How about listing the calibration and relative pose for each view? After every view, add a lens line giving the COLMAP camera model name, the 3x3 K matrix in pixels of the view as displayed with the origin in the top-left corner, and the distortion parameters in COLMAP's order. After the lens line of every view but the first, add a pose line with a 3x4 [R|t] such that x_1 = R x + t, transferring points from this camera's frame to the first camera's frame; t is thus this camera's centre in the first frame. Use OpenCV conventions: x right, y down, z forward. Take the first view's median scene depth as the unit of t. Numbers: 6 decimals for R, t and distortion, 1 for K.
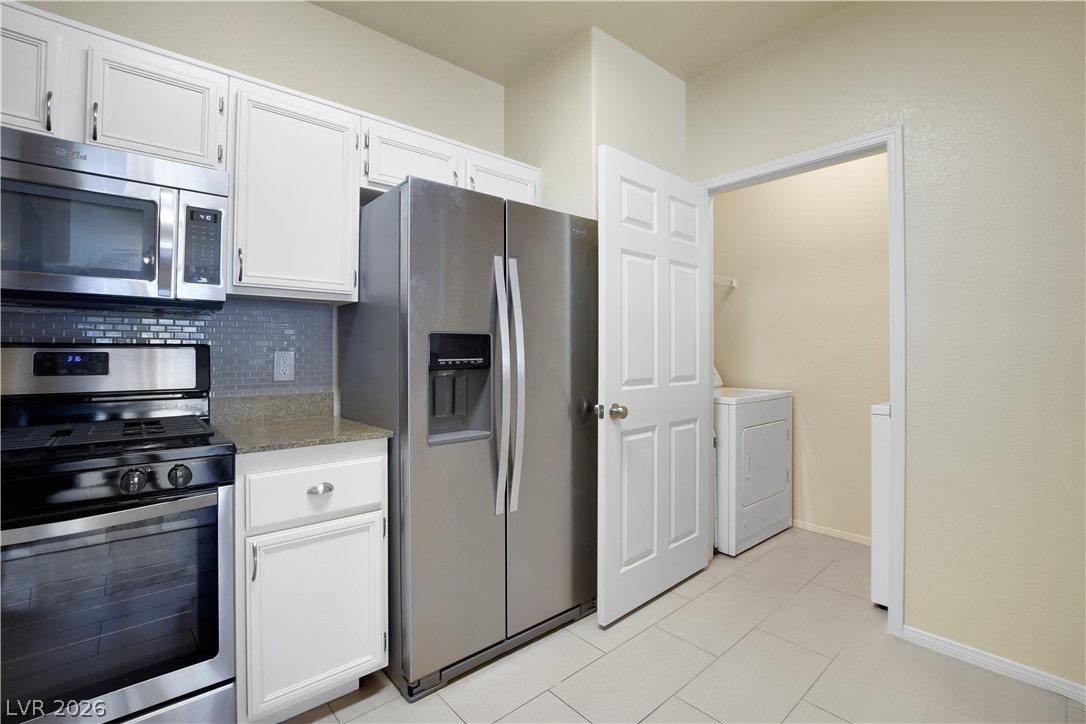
lens RADIAL K [[480.5, 0, 540.7], [0, 480.5, 357.2], [0, 0, 1]] dist [-0.038246, 0.008633]
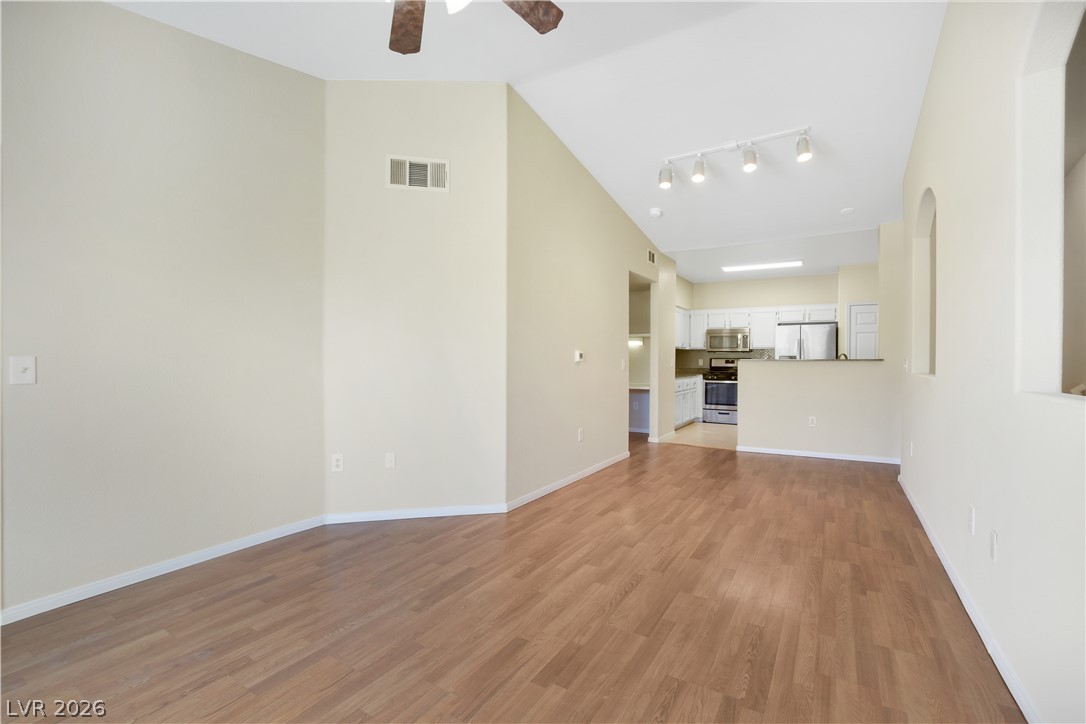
lens RADIAL K [[479.6, 0, 542.6], [0, 479.6, 363.6], [0, 0, 1]] dist [-0.039244, 0.010302]
pose [[0.297207, 0.004072, -0.954805, 3.323350], [-0.008760, 0.999960, 0.001538, 0.039103], [0.954773, 0.007907, 0.297230, -2.513928]]
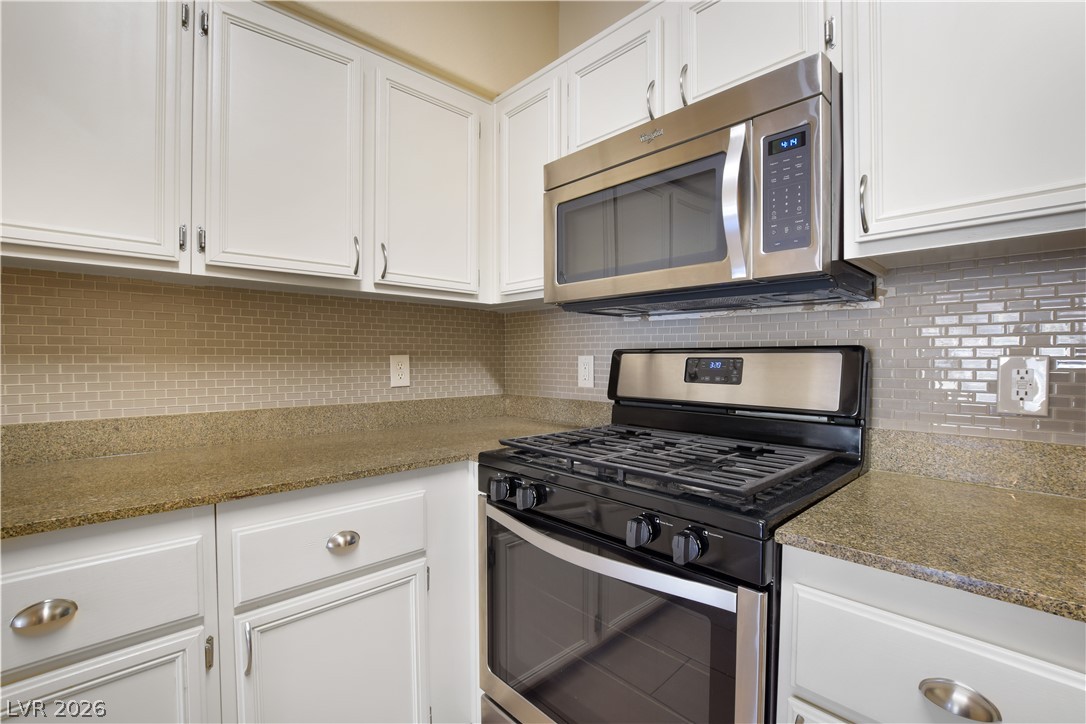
lens RADIAL K [[479.6, 0, 542.6], [0, 479.6, 363.6], [0, 0, 1]] dist [-0.039244, 0.010302]
pose [[0.039152, 0.011103, -0.999172, -0.070547], [-0.008219, 0.999908, 0.010789, -0.005508], [0.999199, 0.007790, 0.039239, 0.498424]]
